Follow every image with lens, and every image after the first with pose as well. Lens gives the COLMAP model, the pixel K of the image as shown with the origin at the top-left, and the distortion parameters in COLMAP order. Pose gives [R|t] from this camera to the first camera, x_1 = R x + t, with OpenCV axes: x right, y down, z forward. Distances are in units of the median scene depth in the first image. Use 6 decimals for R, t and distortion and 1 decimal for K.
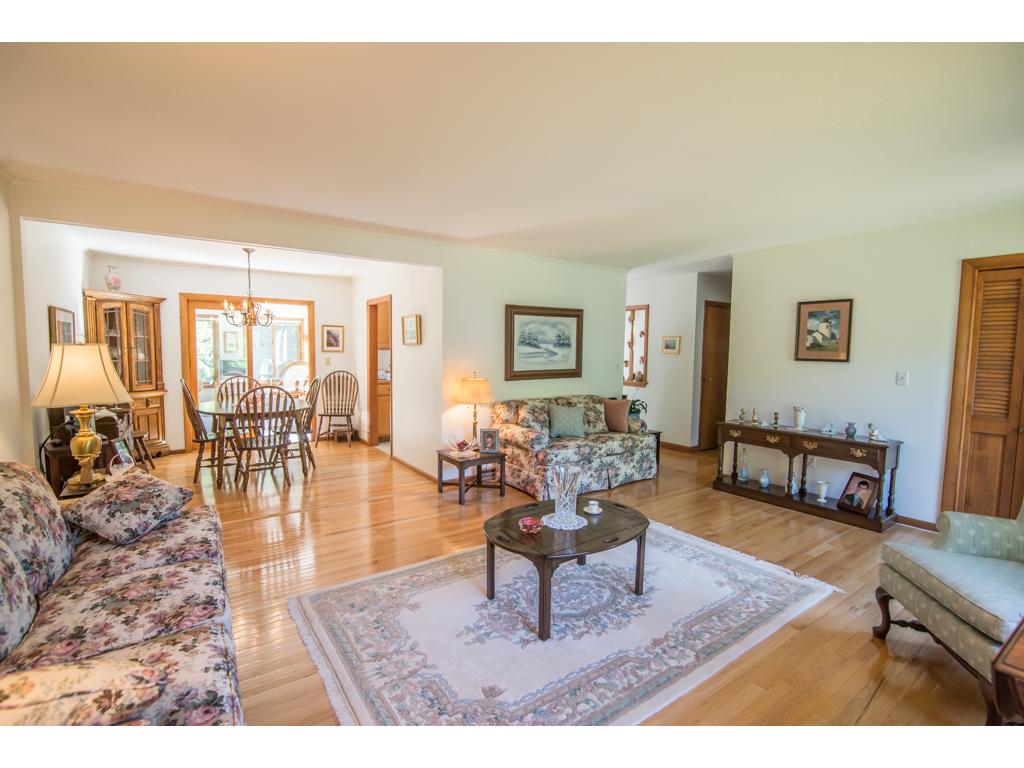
lens RADIAL K [[469.0, 0, 505.3], [0, 469.0, 385.6], [0, 0, 1]] dist [-0.020703, 0.002490]
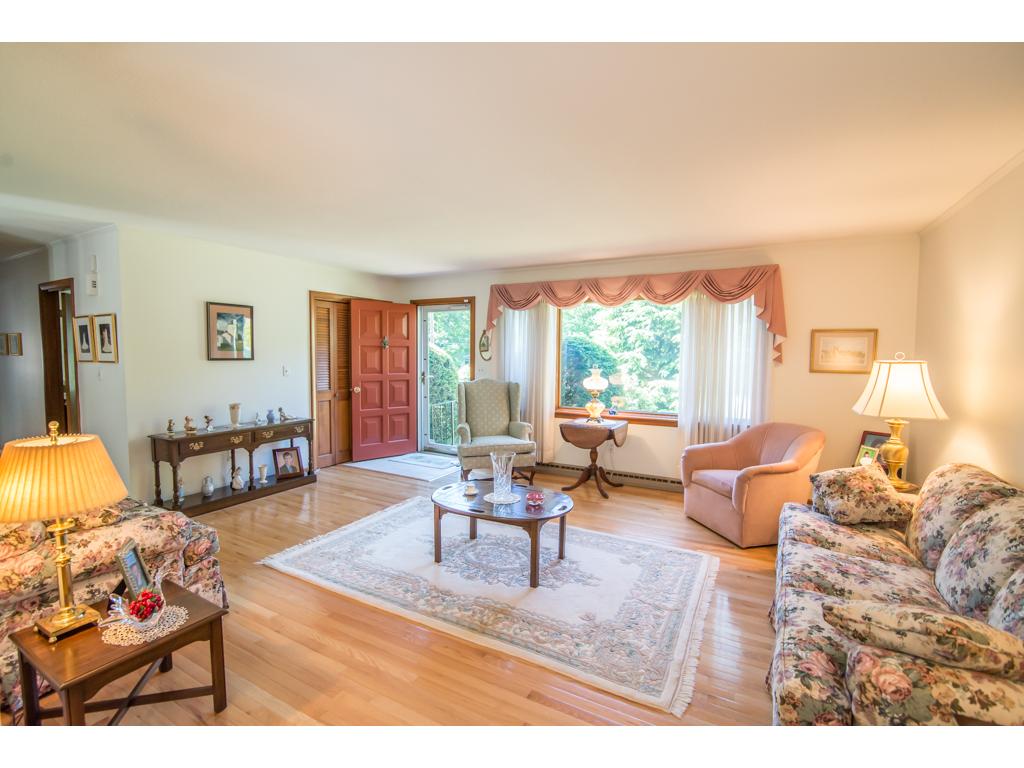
lens RADIAL K [[469.0, 0, 507.6], [0, 469.0, 385.0], [0, 0, 1]] dist [-0.020703, 0.002490]
pose [[-0.447435, -0.075580, 0.891117, -0.583881], [0.055581, 0.992146, 0.112057, -0.082996], [-0.892587, 0.099668, -0.439721, 0.932595]]
